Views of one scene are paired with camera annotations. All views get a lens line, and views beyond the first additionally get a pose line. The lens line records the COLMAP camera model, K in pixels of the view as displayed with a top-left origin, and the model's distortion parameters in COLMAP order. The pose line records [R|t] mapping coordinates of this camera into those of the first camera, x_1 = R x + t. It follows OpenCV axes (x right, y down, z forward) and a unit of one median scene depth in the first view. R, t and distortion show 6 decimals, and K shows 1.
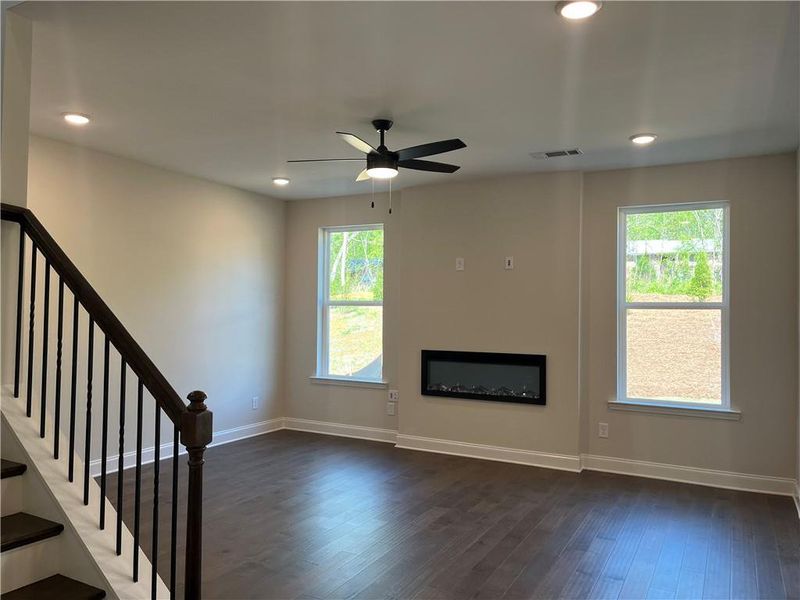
lens RADIAL K [[607.2, 0, 400.0], [0, 607.2, 300.0], [0, 0, 1]] dist [0.045782, -0.001403]
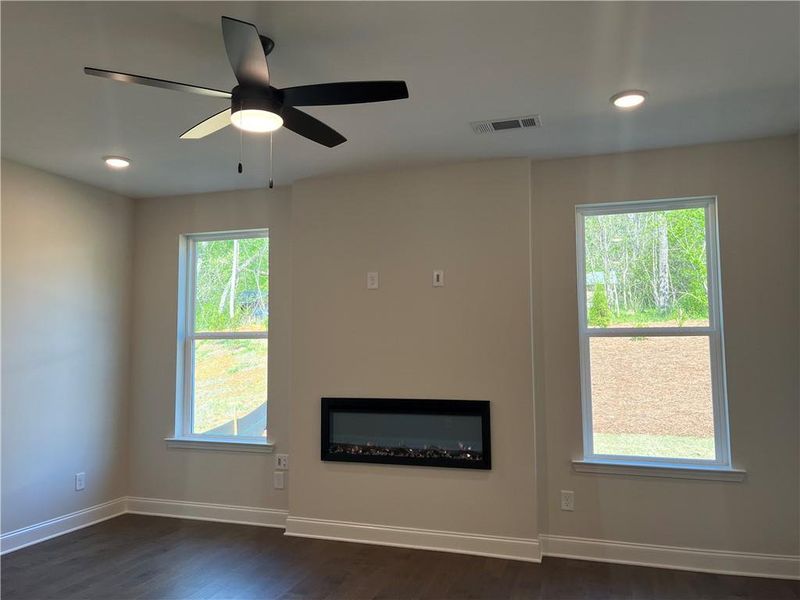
lens RADIAL K [[607.2, 0, 400.0], [0, 607.2, 300.0], [0, 0, 1]] dist [0.045782, -0.001403]
pose [[0.985750, -0.003965, 0.168169, 0.006045], [0.013252, 0.998446, -0.054135, 0.005670], [-0.167692, 0.055592, 0.984271, 0.248562]]
